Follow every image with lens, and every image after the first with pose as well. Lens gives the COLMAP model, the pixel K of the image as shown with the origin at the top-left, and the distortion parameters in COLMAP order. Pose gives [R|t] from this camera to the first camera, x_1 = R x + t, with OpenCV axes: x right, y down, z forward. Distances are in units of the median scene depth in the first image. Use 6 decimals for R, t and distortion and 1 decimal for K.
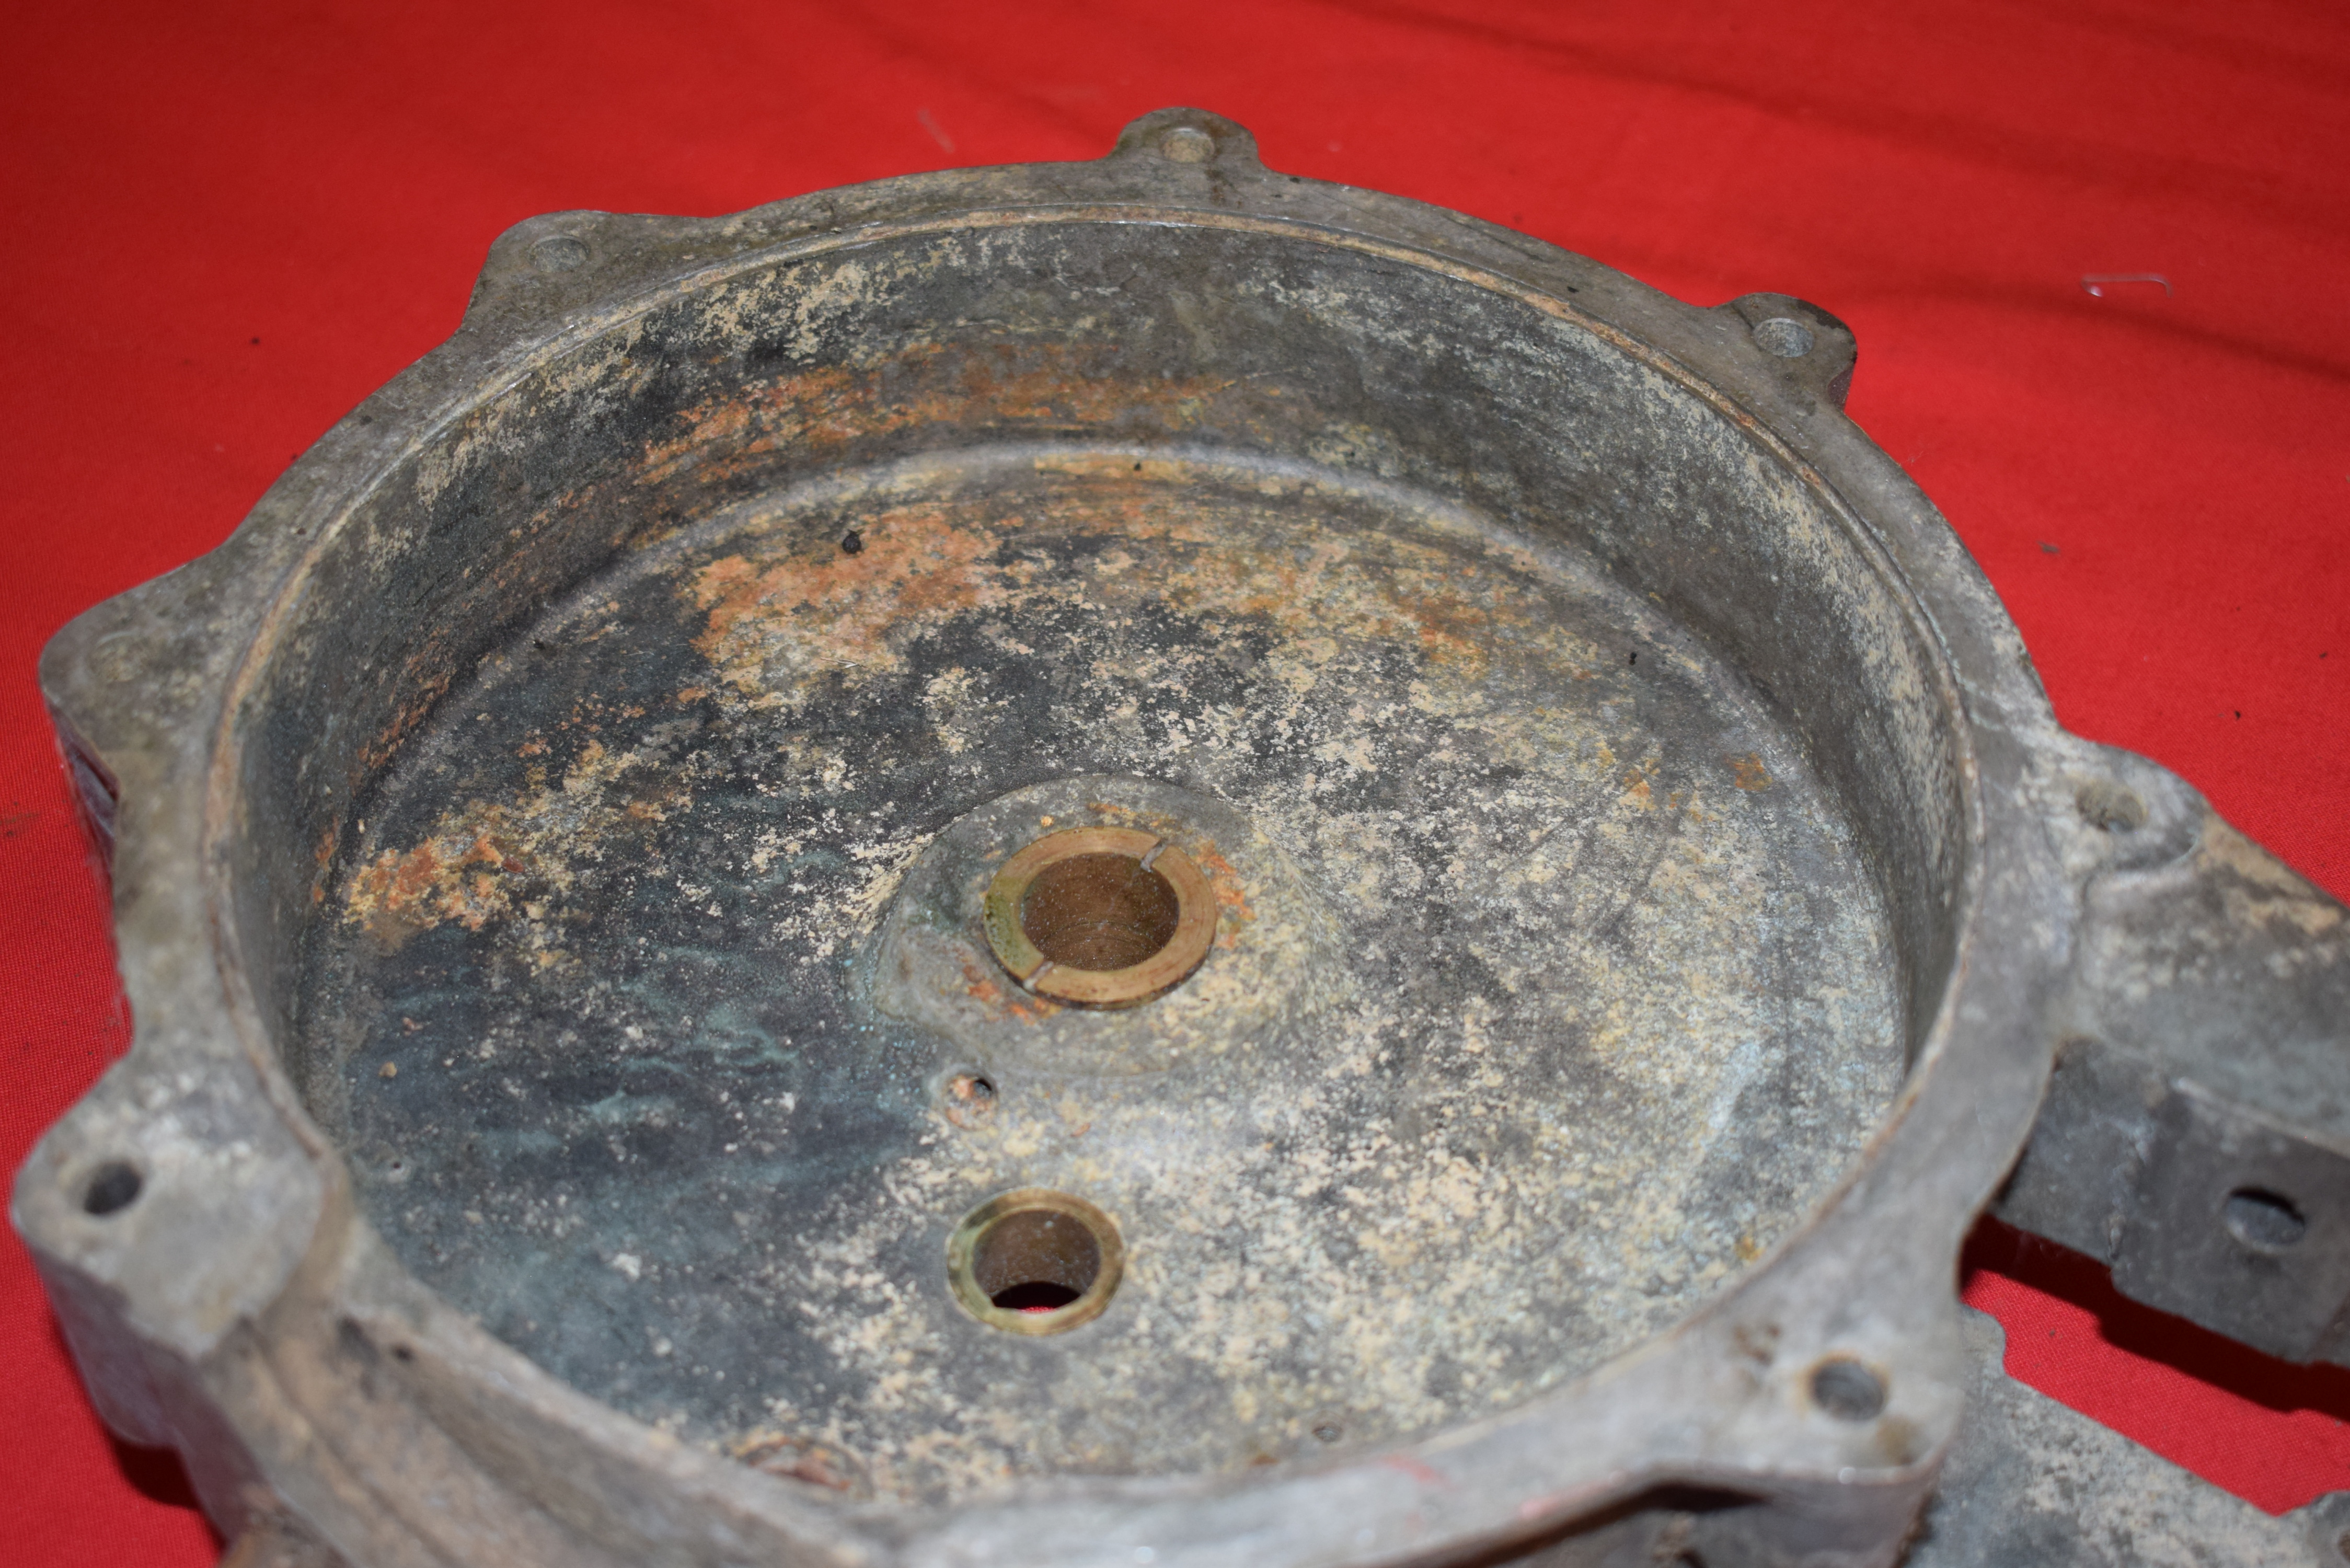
lens RADIAL K [[3274.6, 0, 1180.0], [0, 3274.6, 778.1], [0, 0, 1]] dist [-0.041815, 0.000000]
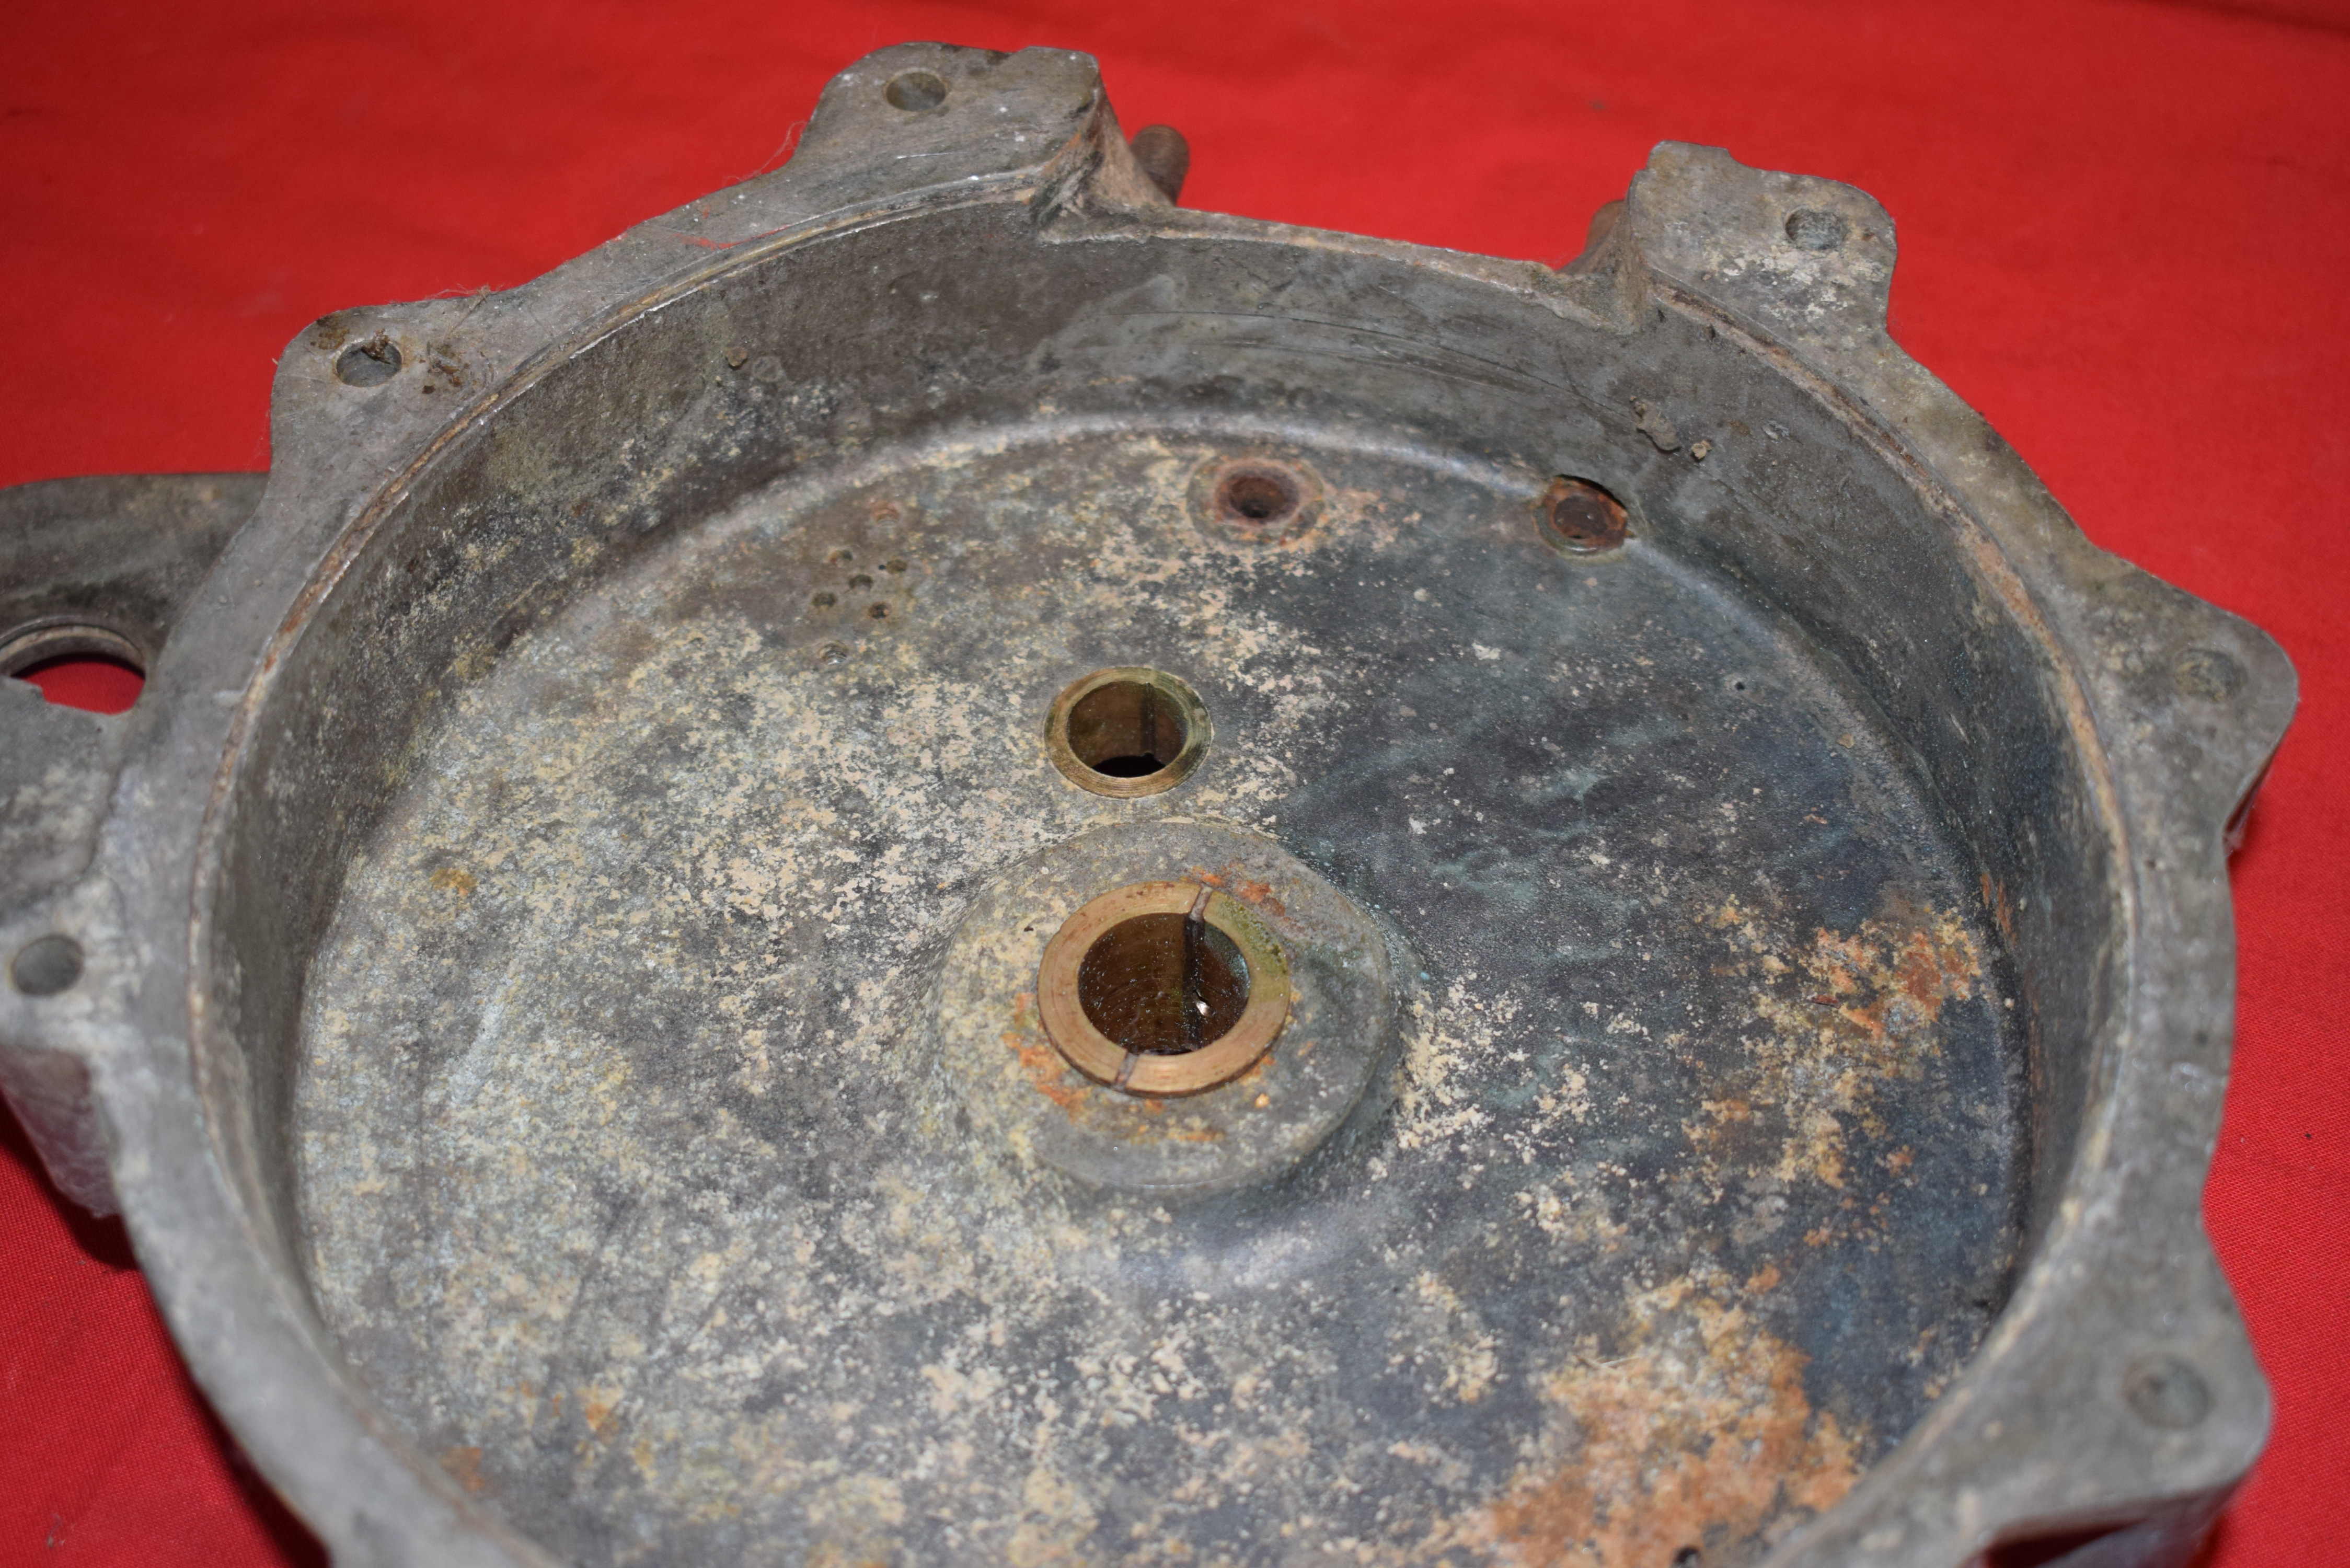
lens RADIAL K [[3274.6, 0, 1172.1], [0, 3274.6, 790.4], [0, 0, 1]] dist [-0.041815, 0.000000]
pose [[-0.968544, 0.191287, -0.159161, 0.110912], [-0.185568, -0.129065, 0.974118, -0.860721], [0.165794, 0.973012, 0.160502, 0.807856]]
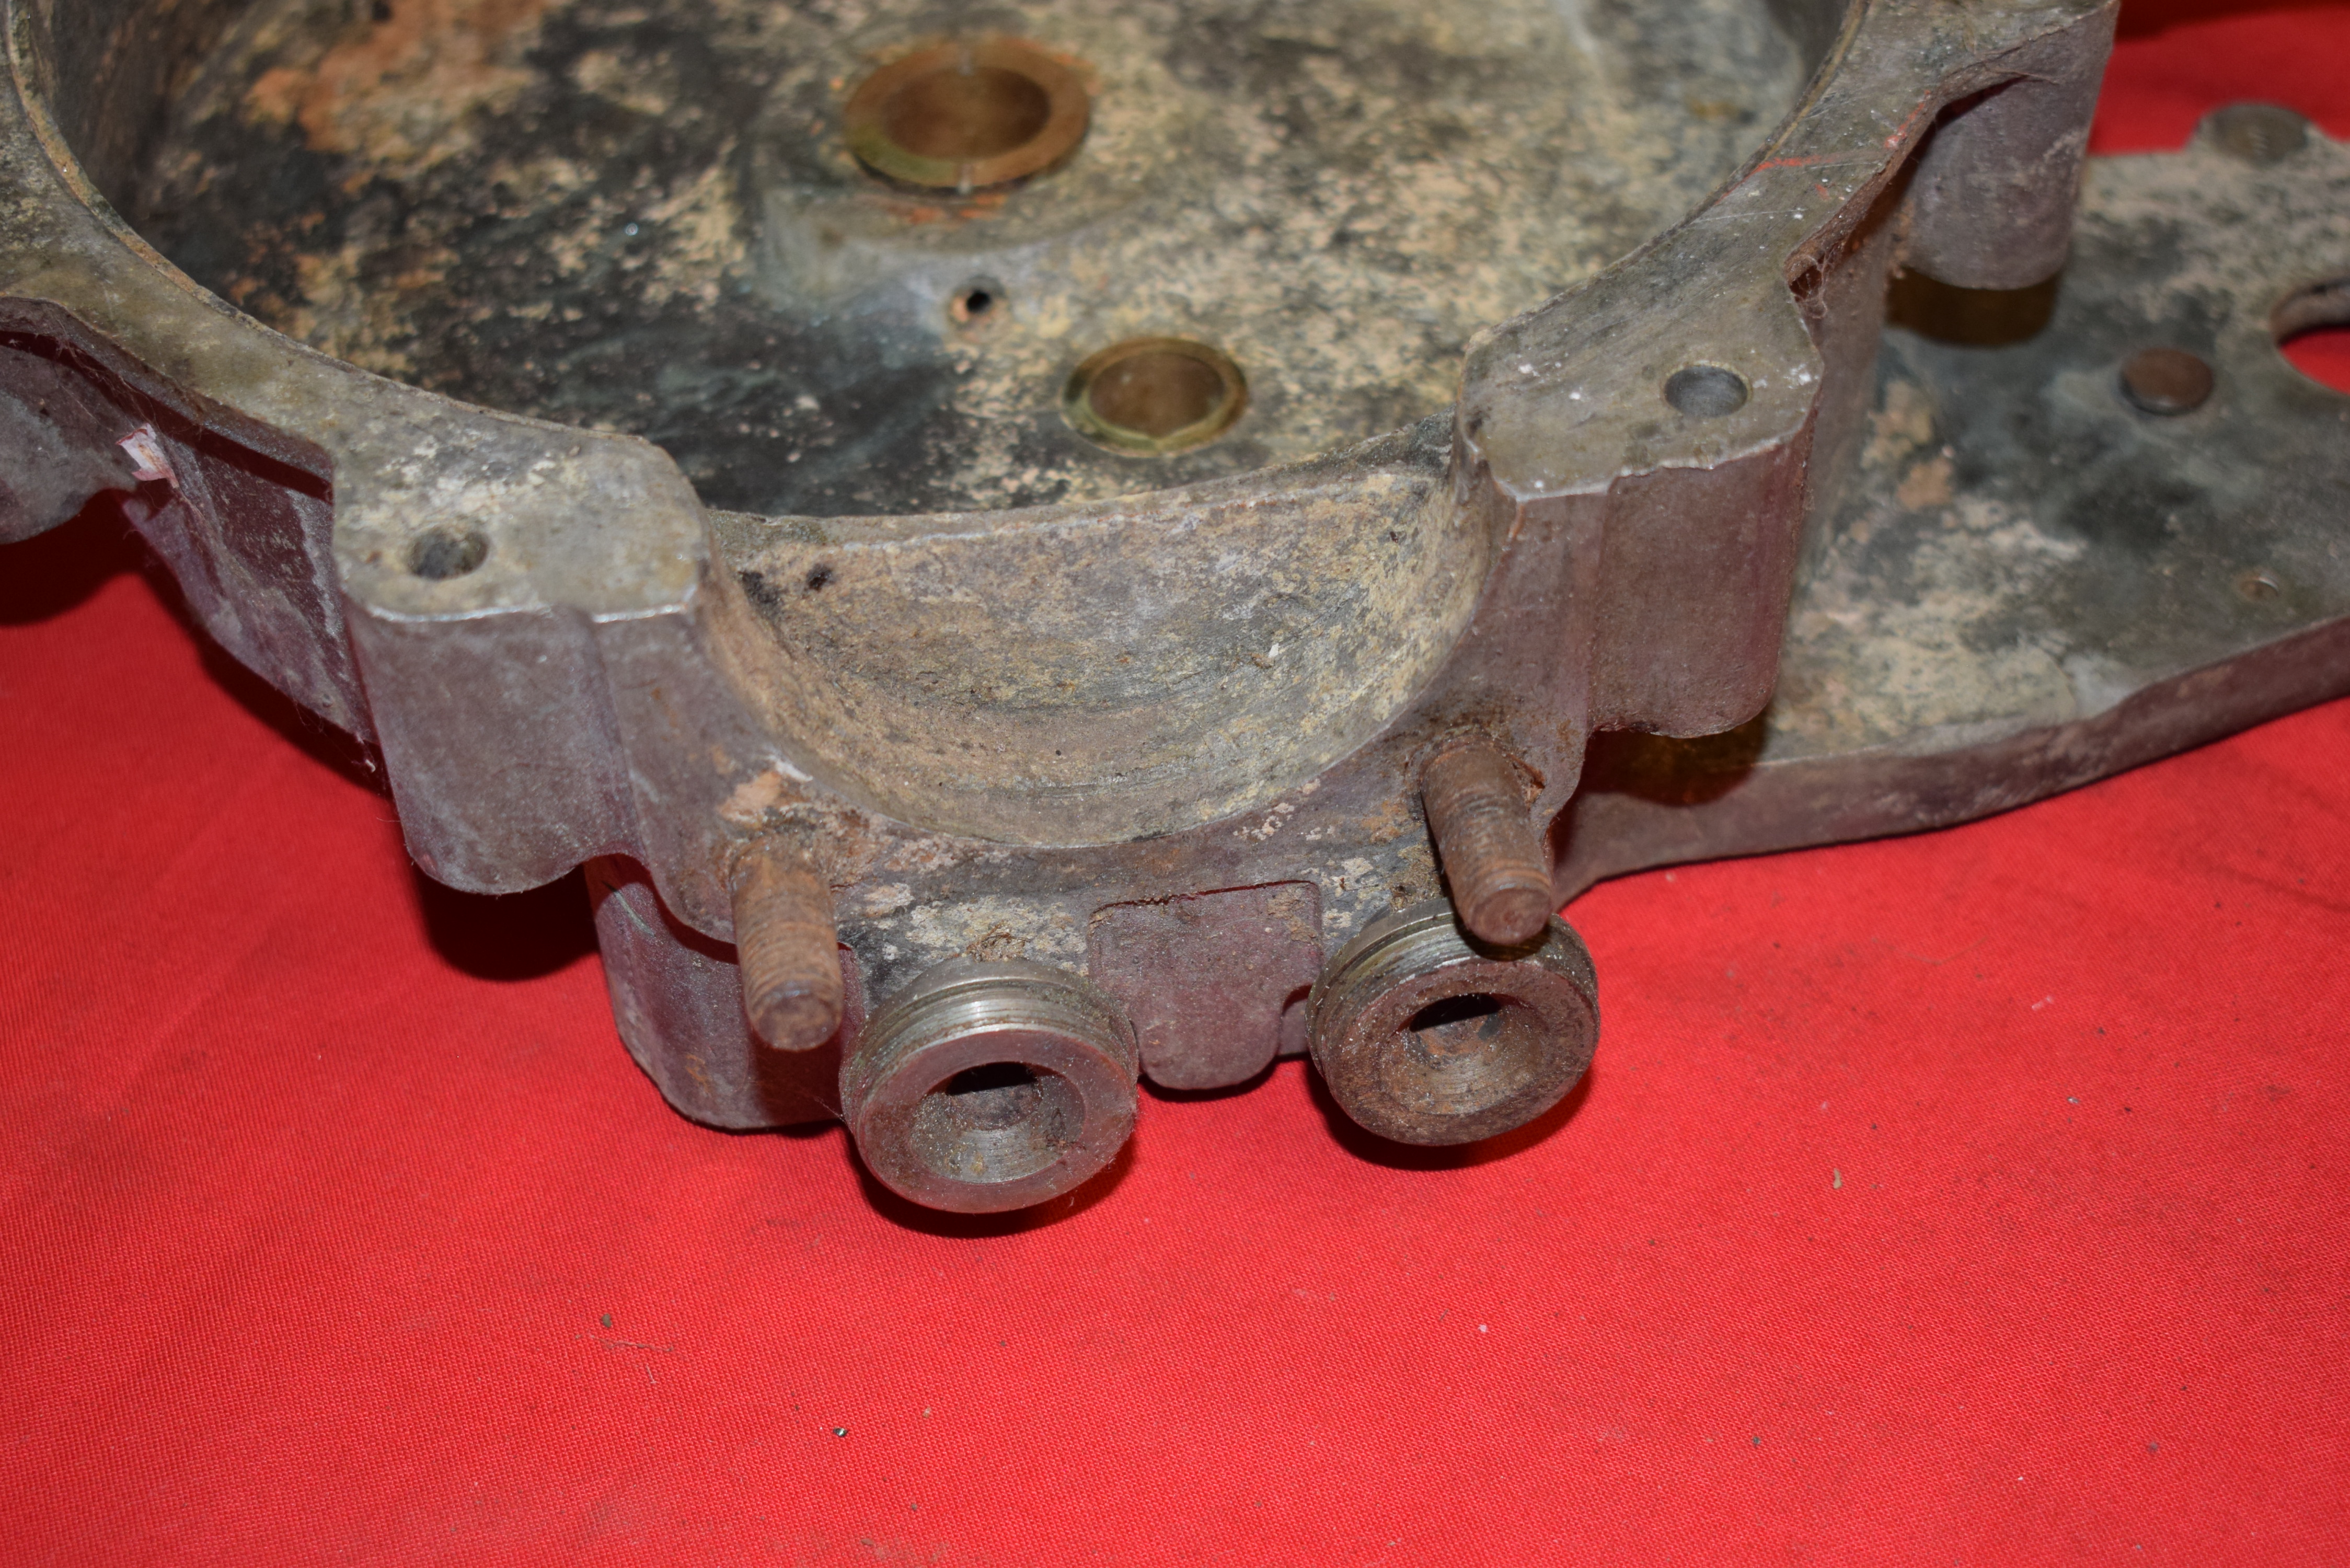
lens RADIAL K [[3872.1, 0, 1171.6], [0, 3872.1, 798.5], [0, 0, 1]] dist [-0.017678, 0.000000]
pose [[0.798919, -0.447458, 0.401882, -0.516444], [0.463678, 0.883812, 0.062276, 0.174580], [-0.383055, 0.136591, 0.913571, -0.008171]]
